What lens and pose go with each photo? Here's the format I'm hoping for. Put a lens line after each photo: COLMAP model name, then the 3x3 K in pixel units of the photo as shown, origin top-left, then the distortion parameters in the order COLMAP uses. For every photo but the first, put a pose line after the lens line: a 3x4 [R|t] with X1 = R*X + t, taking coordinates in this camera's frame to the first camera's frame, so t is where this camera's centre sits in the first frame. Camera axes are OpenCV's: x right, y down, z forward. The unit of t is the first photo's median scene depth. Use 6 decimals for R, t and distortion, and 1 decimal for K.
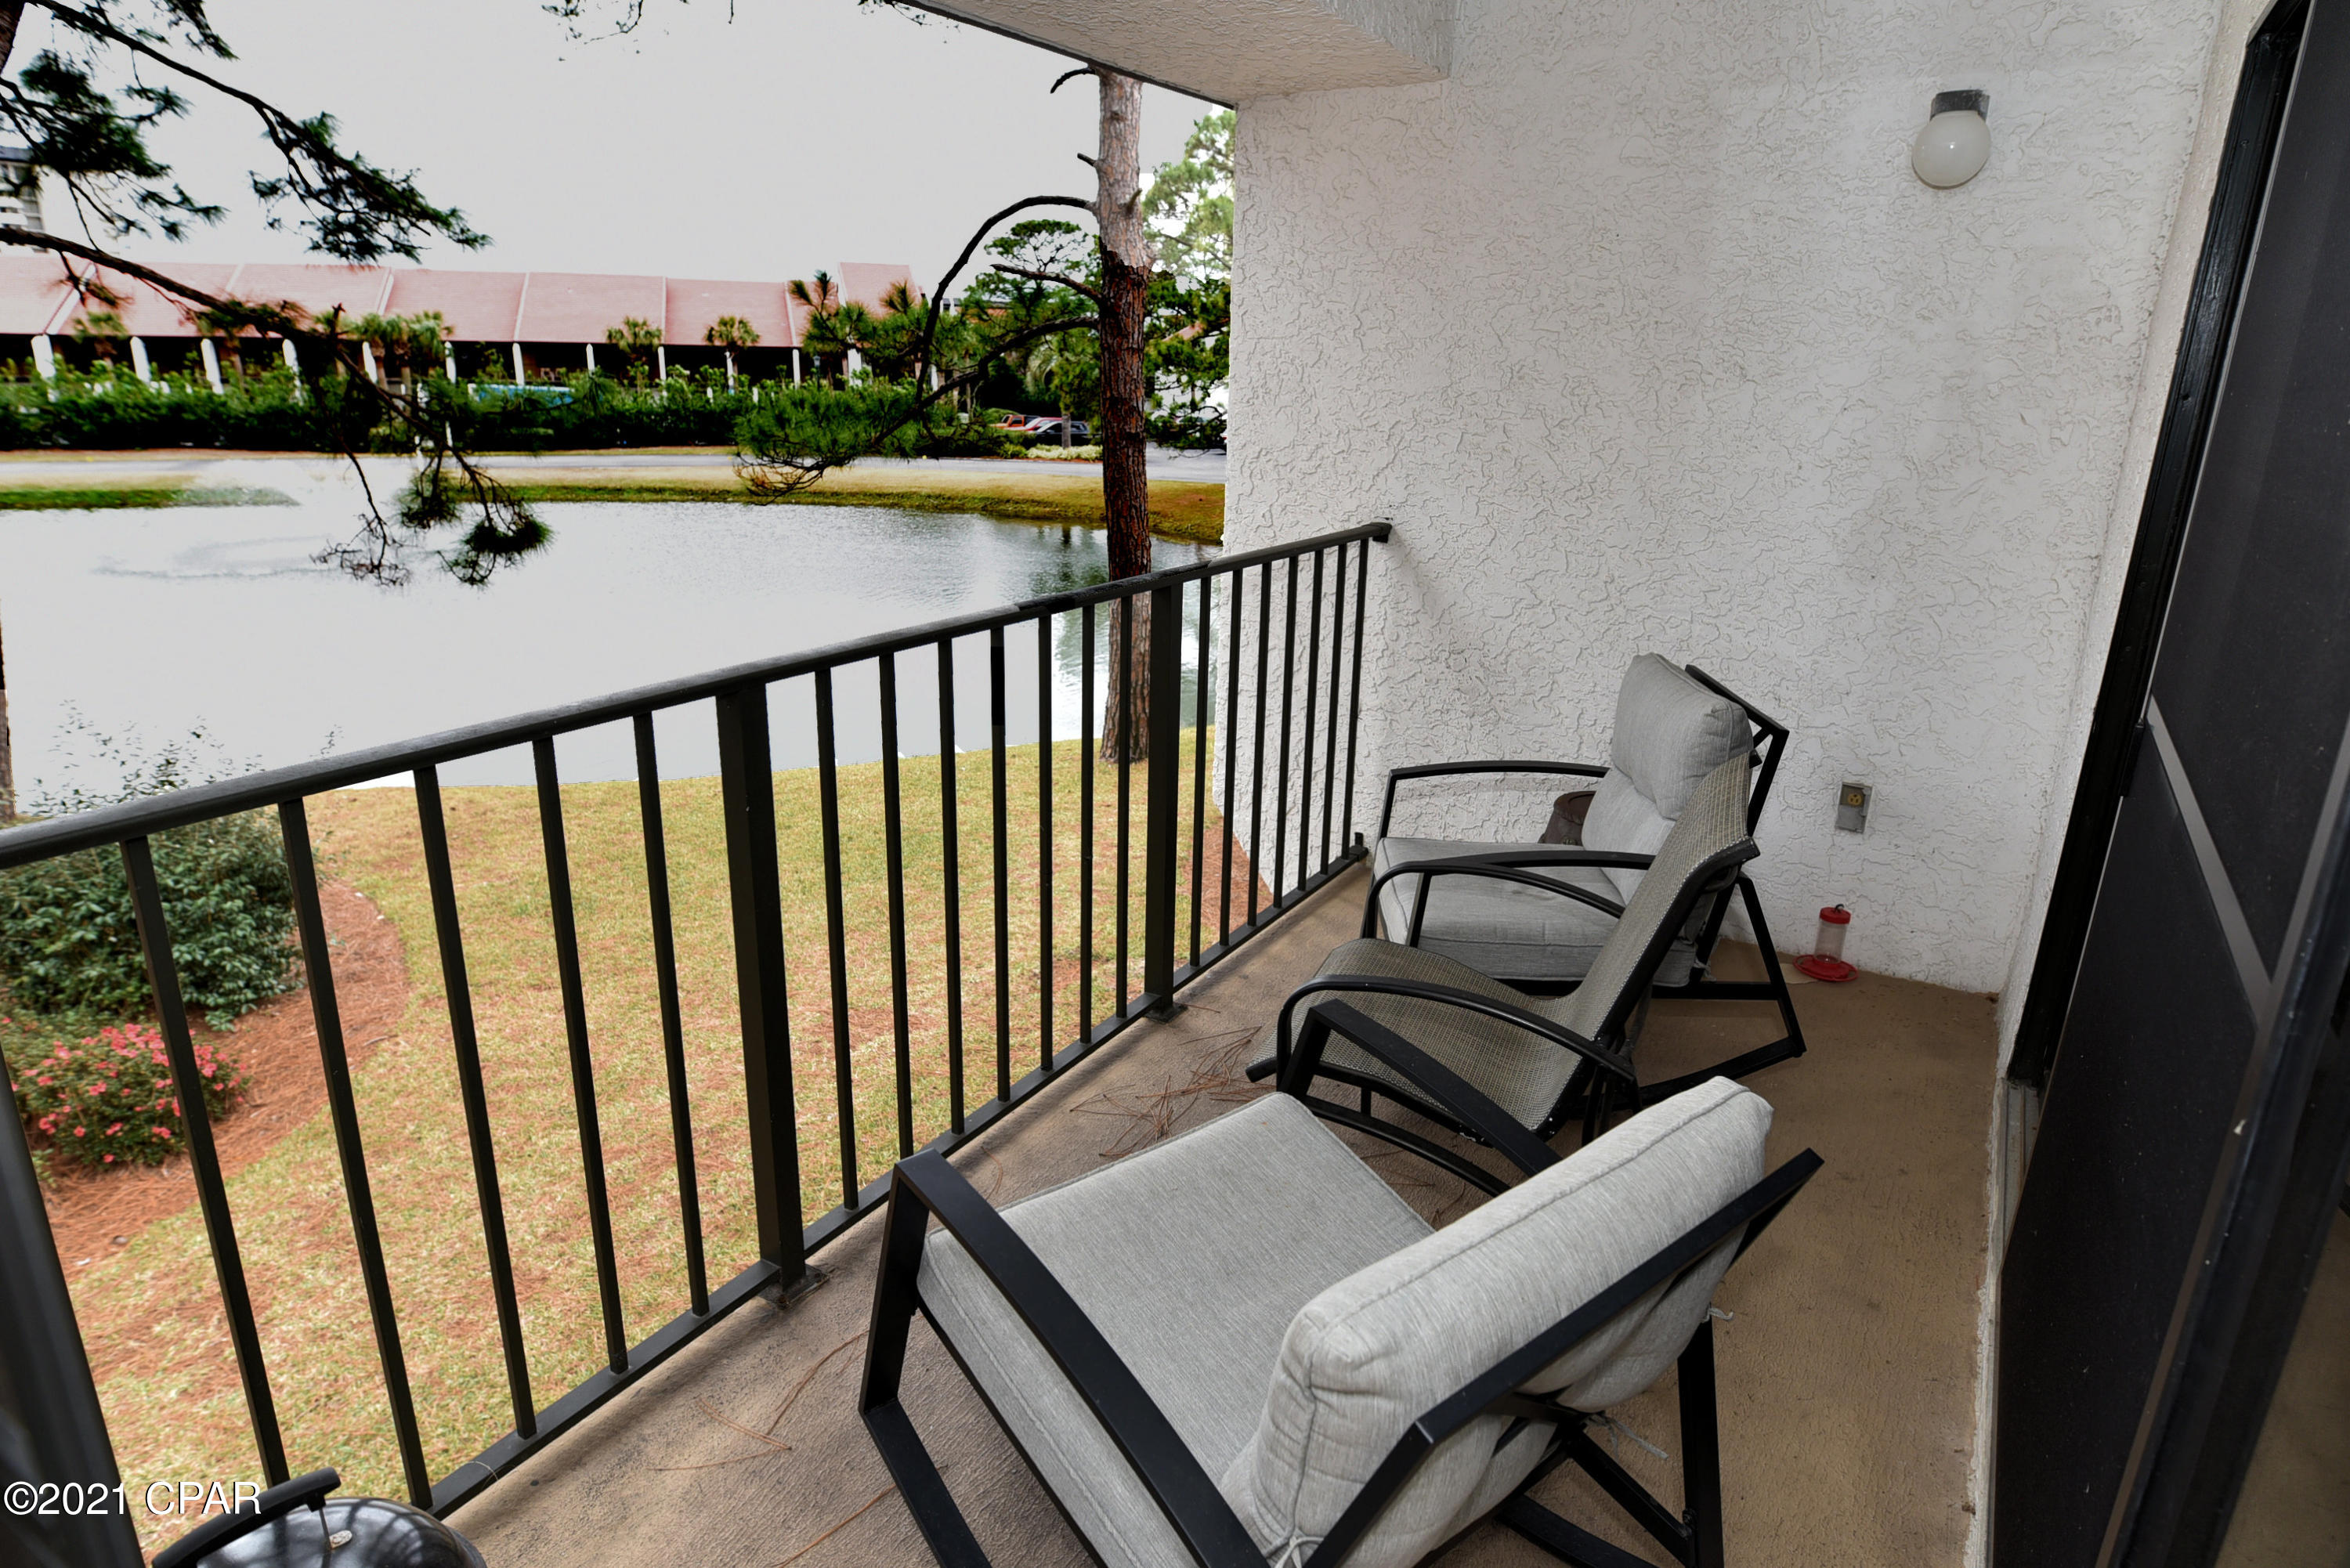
lens RADIAL K [[1359.4, 0, 1188.4], [0, 1359.4, 794.4], [0, 0, 1]] dist [-0.021505, 0.001038]
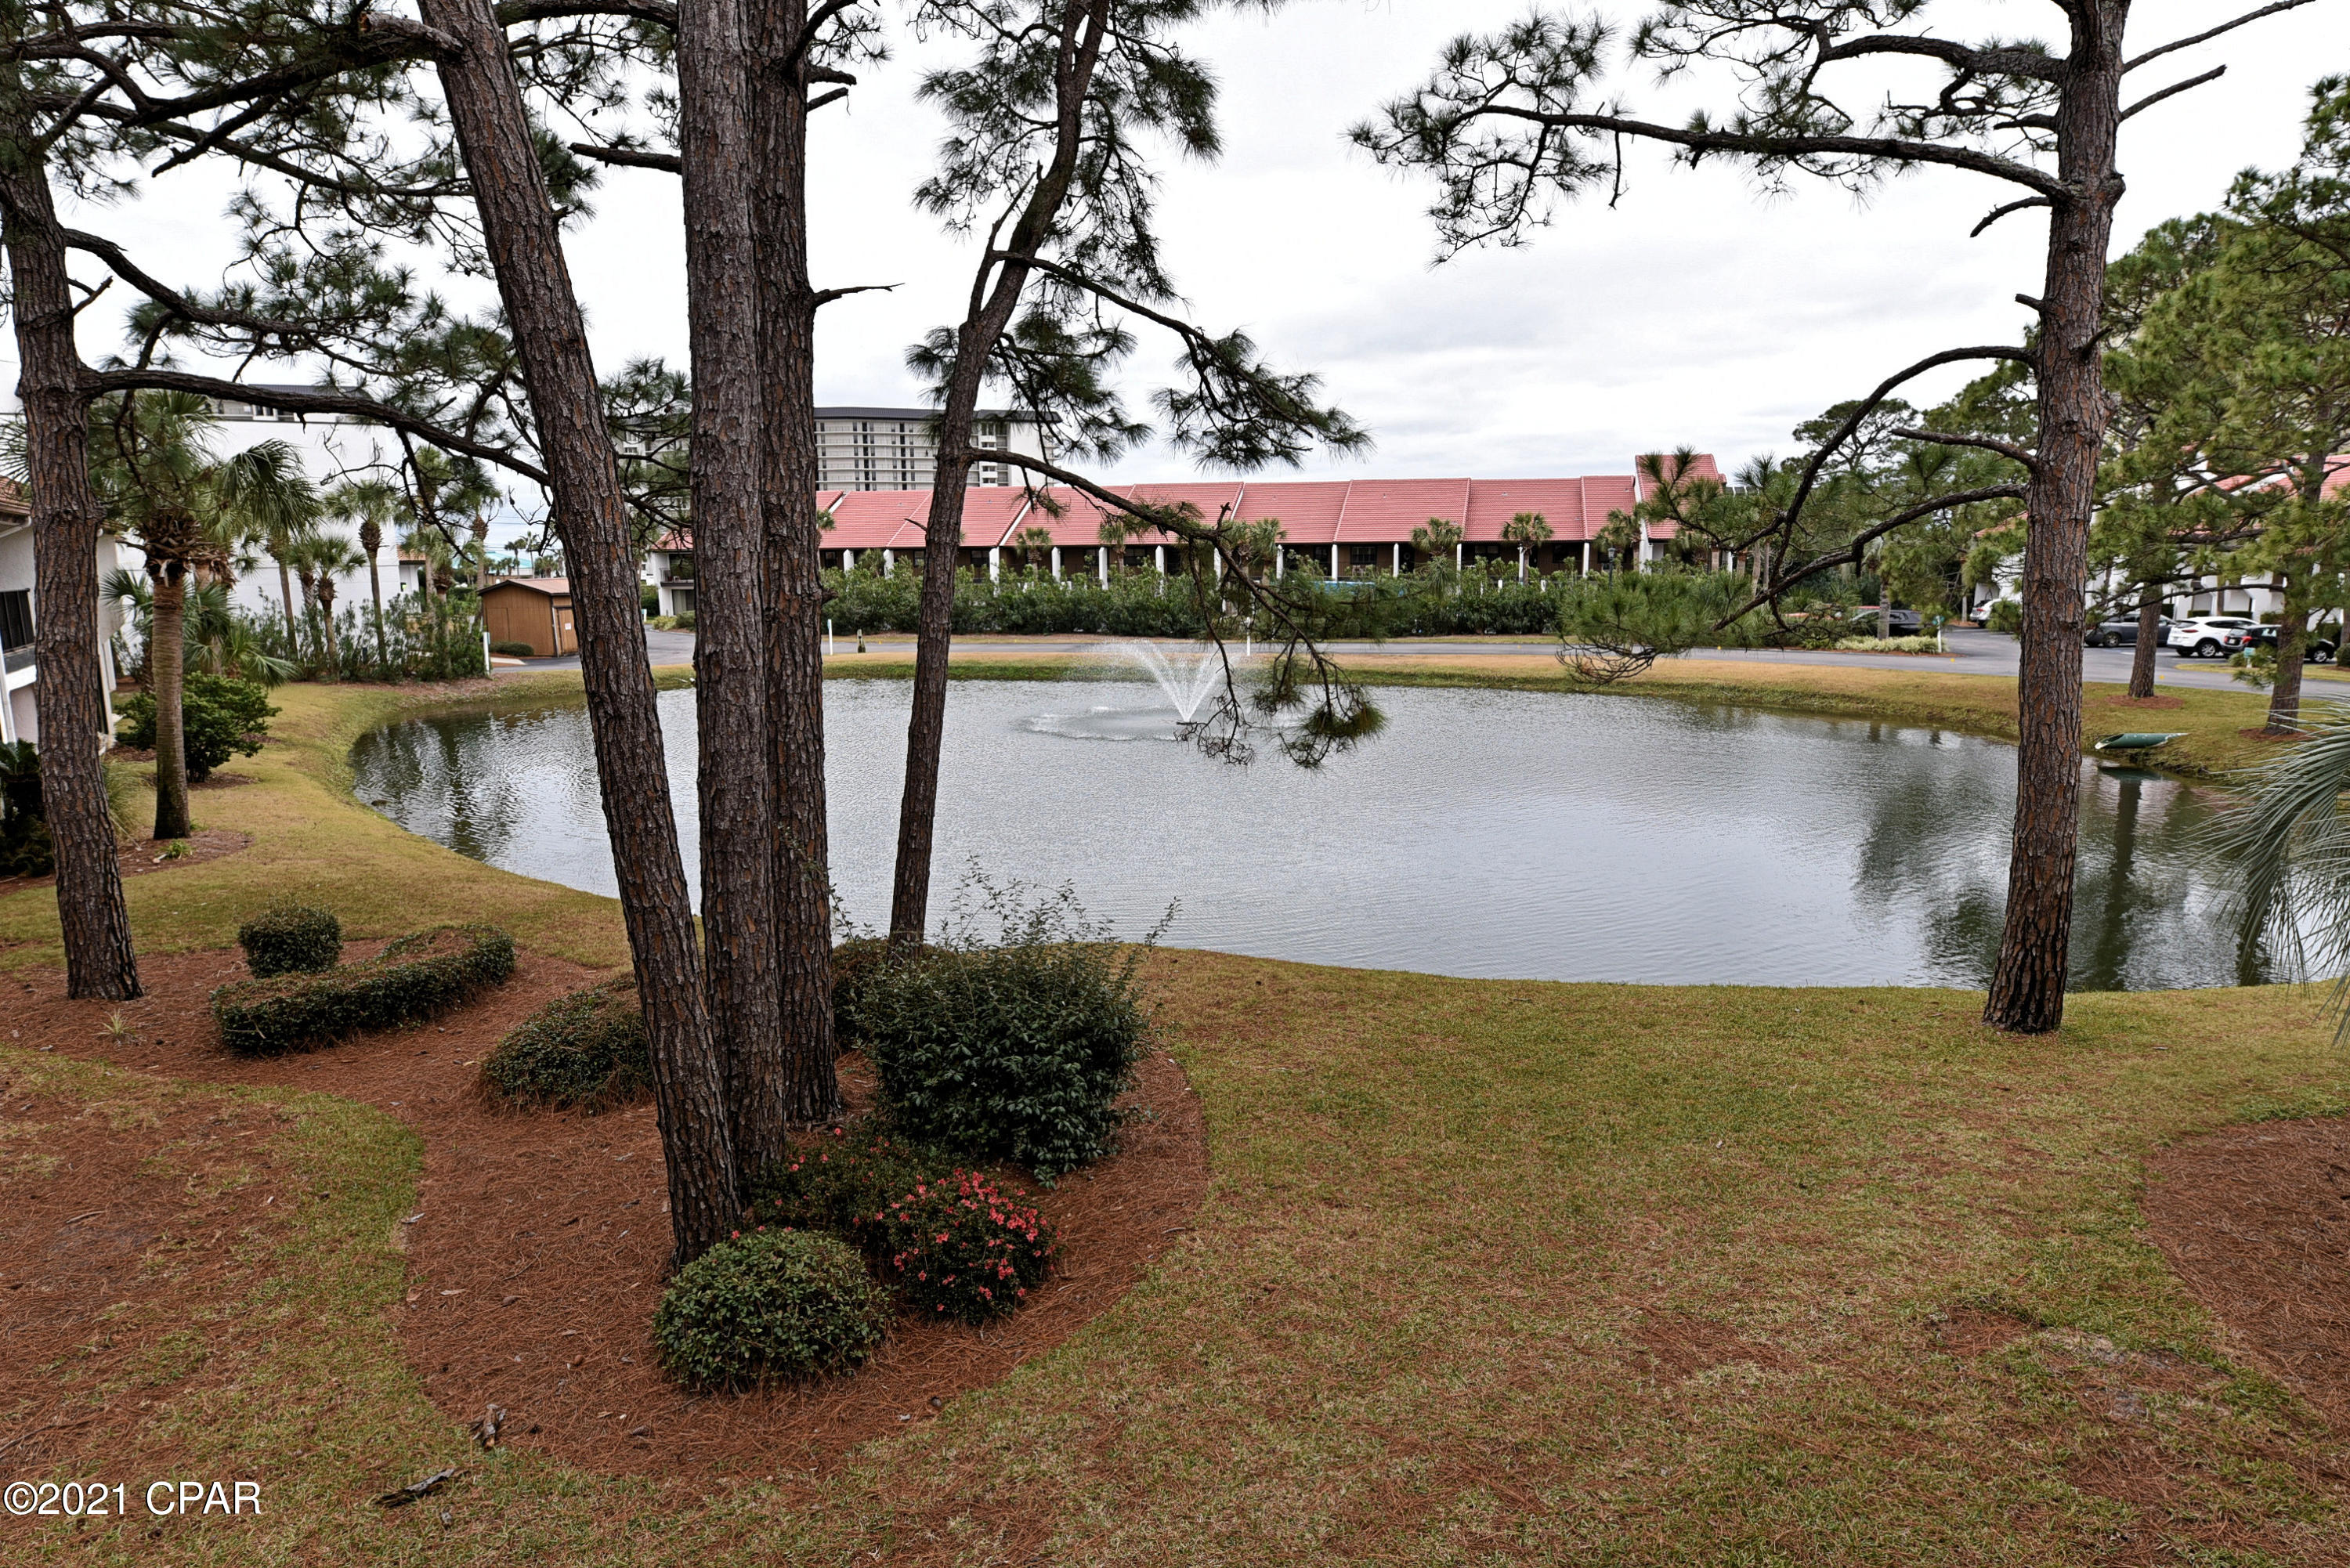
lens RADIAL K [[1359.4, 0, 1176.8], [0, 1359.4, 774.5], [0, 0, 1]] dist [-0.021505, 0.001038]
pose [[0.851610, 0.054187, -0.521368, -0.085970], [-0.131193, 0.985019, -0.111917, -0.024396], [0.507493, 0.163710, 0.845961, 0.095243]]
